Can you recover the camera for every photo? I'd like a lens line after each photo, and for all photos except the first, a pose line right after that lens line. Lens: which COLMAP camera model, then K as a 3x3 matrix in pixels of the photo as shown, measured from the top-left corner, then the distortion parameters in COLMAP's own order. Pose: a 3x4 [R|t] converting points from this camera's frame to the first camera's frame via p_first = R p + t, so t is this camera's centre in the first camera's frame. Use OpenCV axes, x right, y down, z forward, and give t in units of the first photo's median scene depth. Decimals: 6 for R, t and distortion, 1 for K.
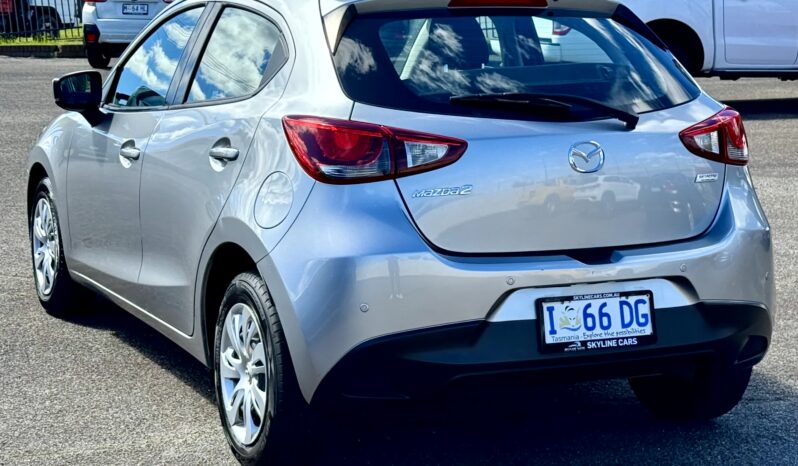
lens RADIAL K [[1639.7, 0, 399.0], [0, 1639.7, 233.0], [0, 0, 1]] dist [0.155742, -0.315351]
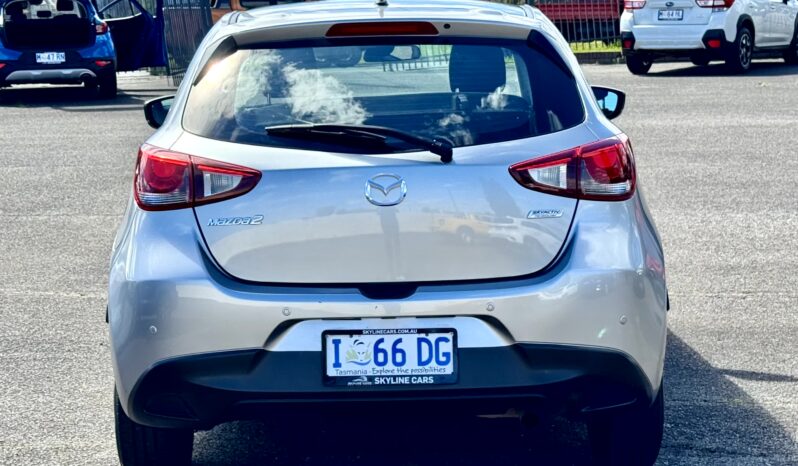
lens RADIAL K [[1639.7, 0, 399.0], [0, 1639.7, 233.0], [0, 0, 1]] dist [0.155742, -0.315351]
pose [[0.910445, 0.033144, -0.412300, 0.526559], [-0.032918, 0.999429, 0.007652, -0.028108], [0.412318, 0.006605, 0.911016, 0.106301]]
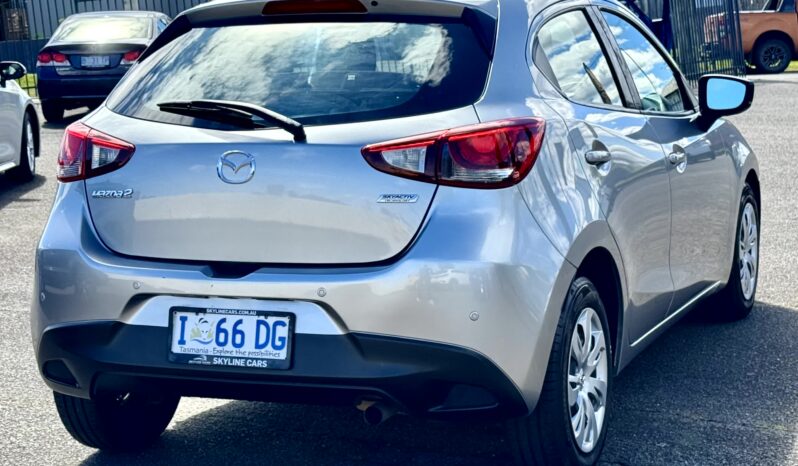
lens RADIAL K [[1639.7, 0, 399.0], [0, 1639.7, 233.0], [0, 0, 1]] dist [0.155742, -0.315351]
pose [[0.687513, 0.069371, -0.722851, 0.879146], [-0.075268, 0.996873, 0.024081, -0.038157], [0.722261, 0.037851, 0.690584, 0.401638]]
